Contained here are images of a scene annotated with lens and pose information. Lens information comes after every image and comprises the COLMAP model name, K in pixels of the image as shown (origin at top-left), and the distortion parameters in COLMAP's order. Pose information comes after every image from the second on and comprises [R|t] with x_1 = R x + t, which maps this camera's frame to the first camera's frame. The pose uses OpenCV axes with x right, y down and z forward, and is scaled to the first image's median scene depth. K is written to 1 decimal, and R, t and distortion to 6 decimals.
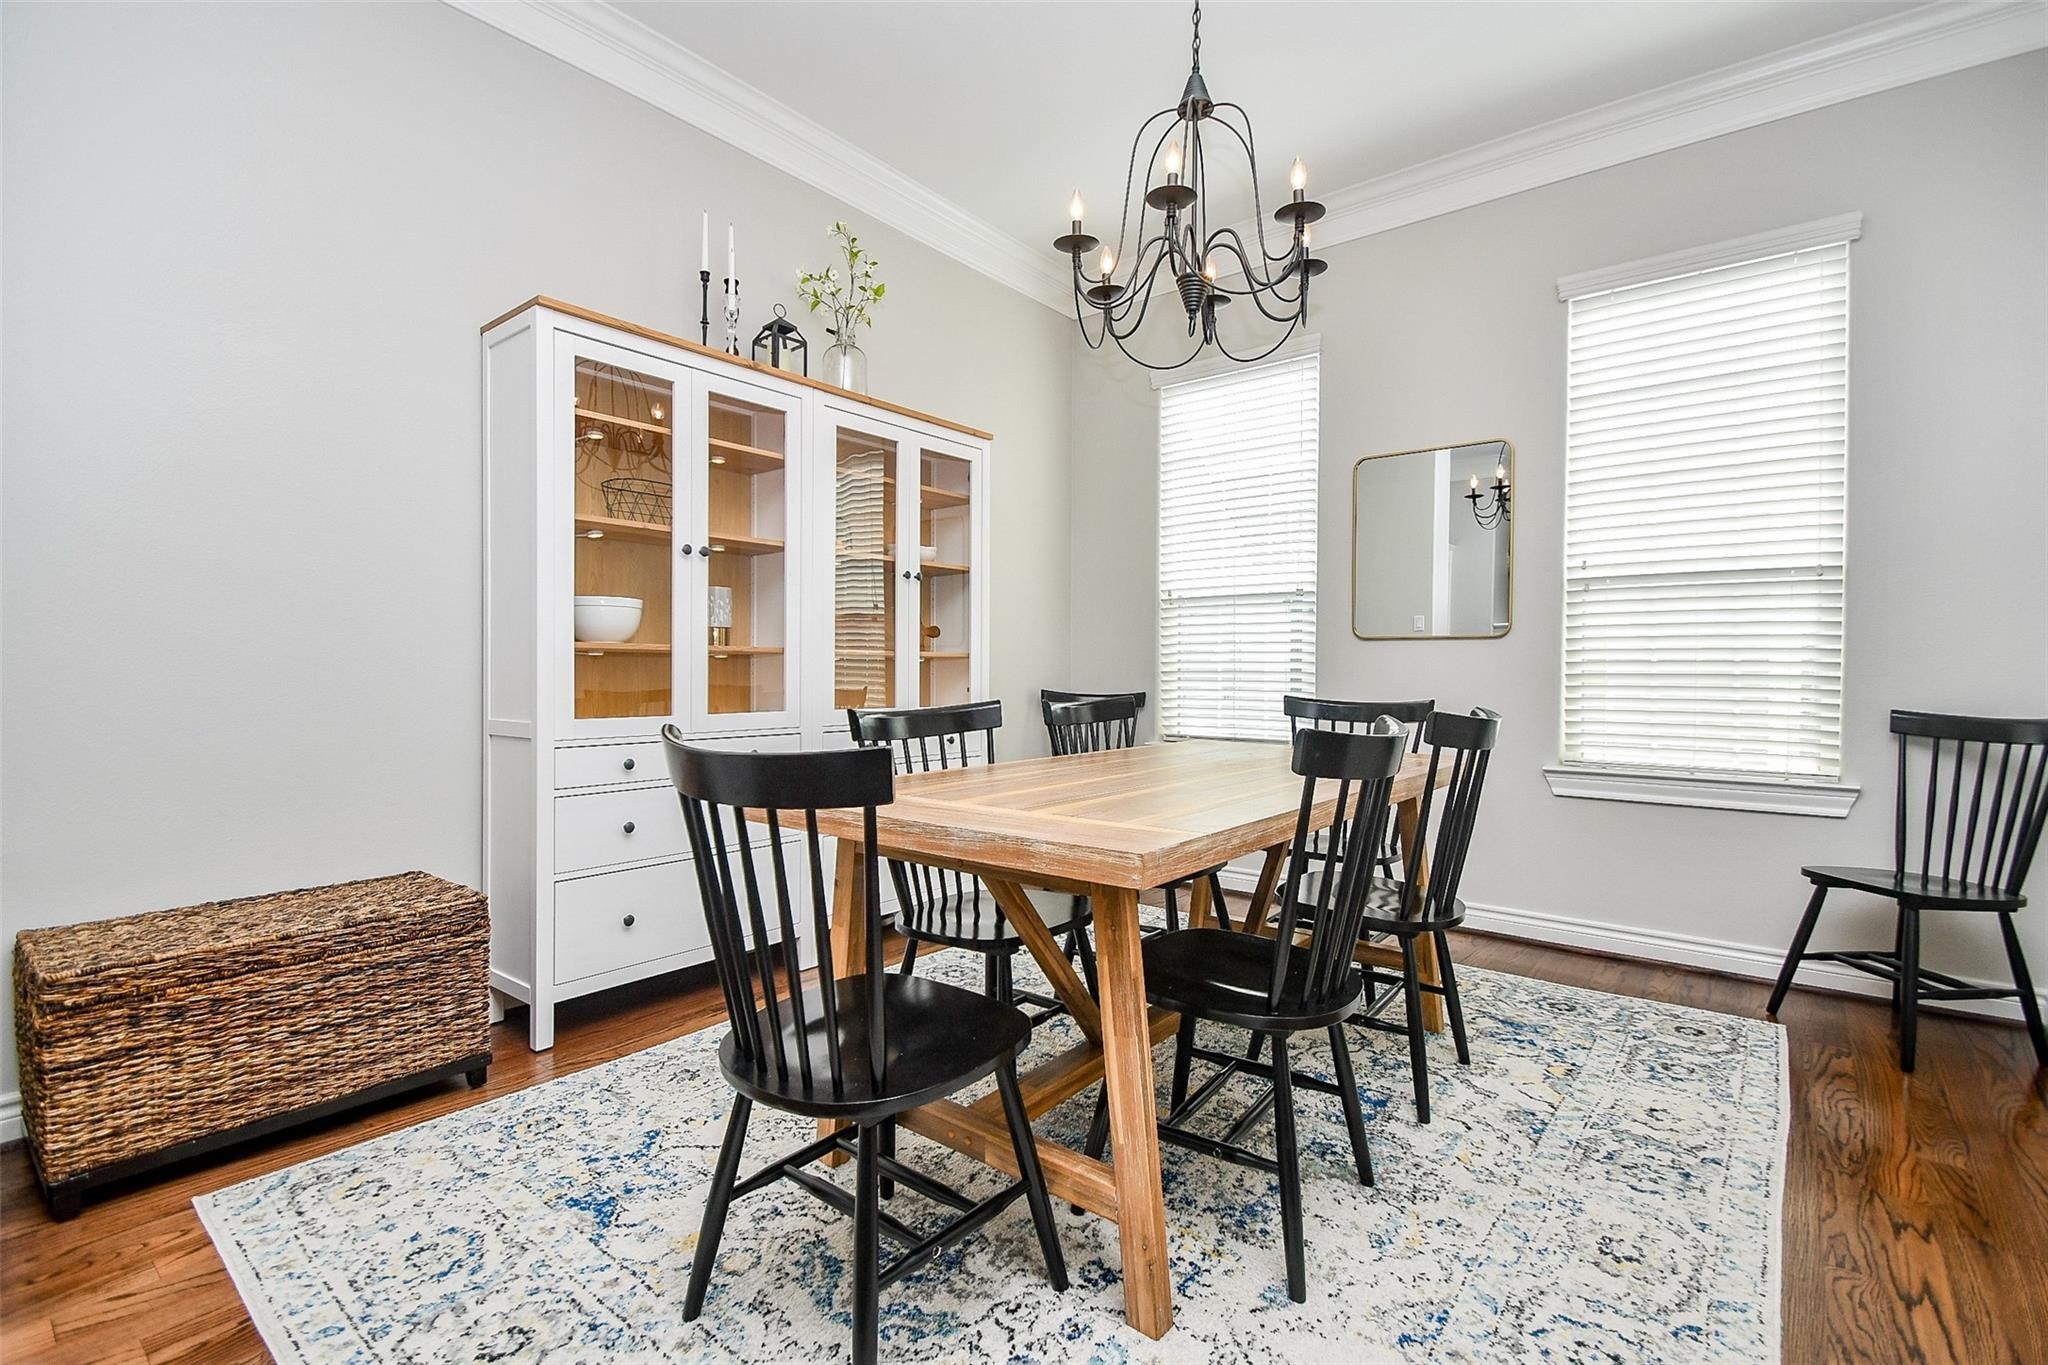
lens RADIAL K [[920.5, 0, 1017.0], [0, 920.5, 667.4], [0, 0, 1]] dist [0.018580, -0.010514]
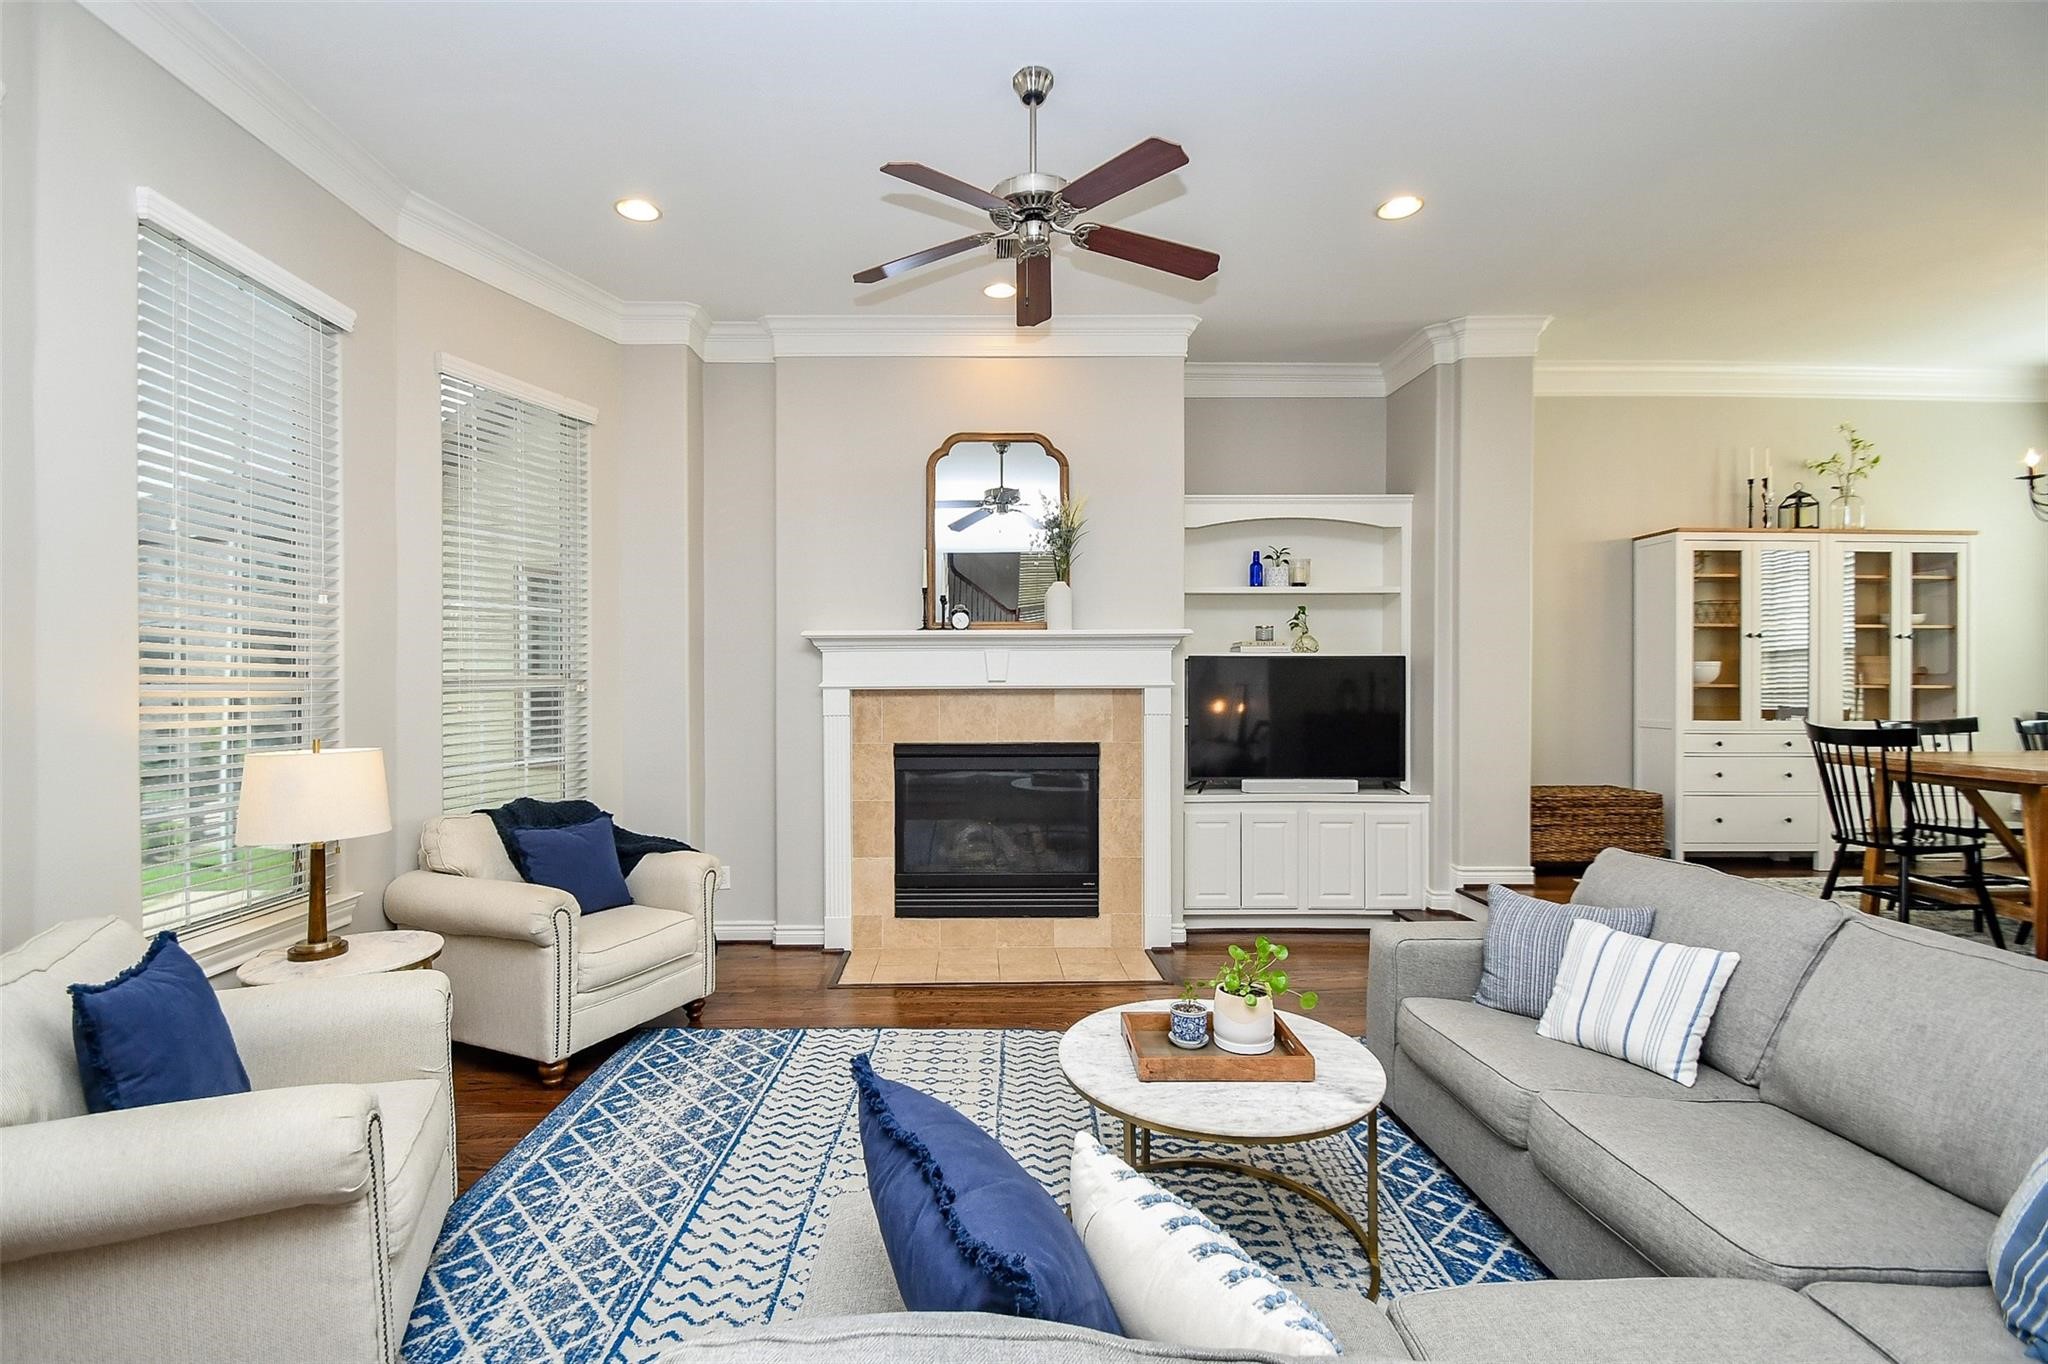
lens RADIAL K [[920.5, 0, 1017.0], [0, 920.5, 666.9], [0, 0, 1]] dist [0.018580, -0.010514]
pose [[0.662506, -0.004396, -0.749044, 0.090591], [0.000314, 0.999984, -0.005592, -0.055006], [0.749056, 0.003470, 0.662497, -1.586749]]
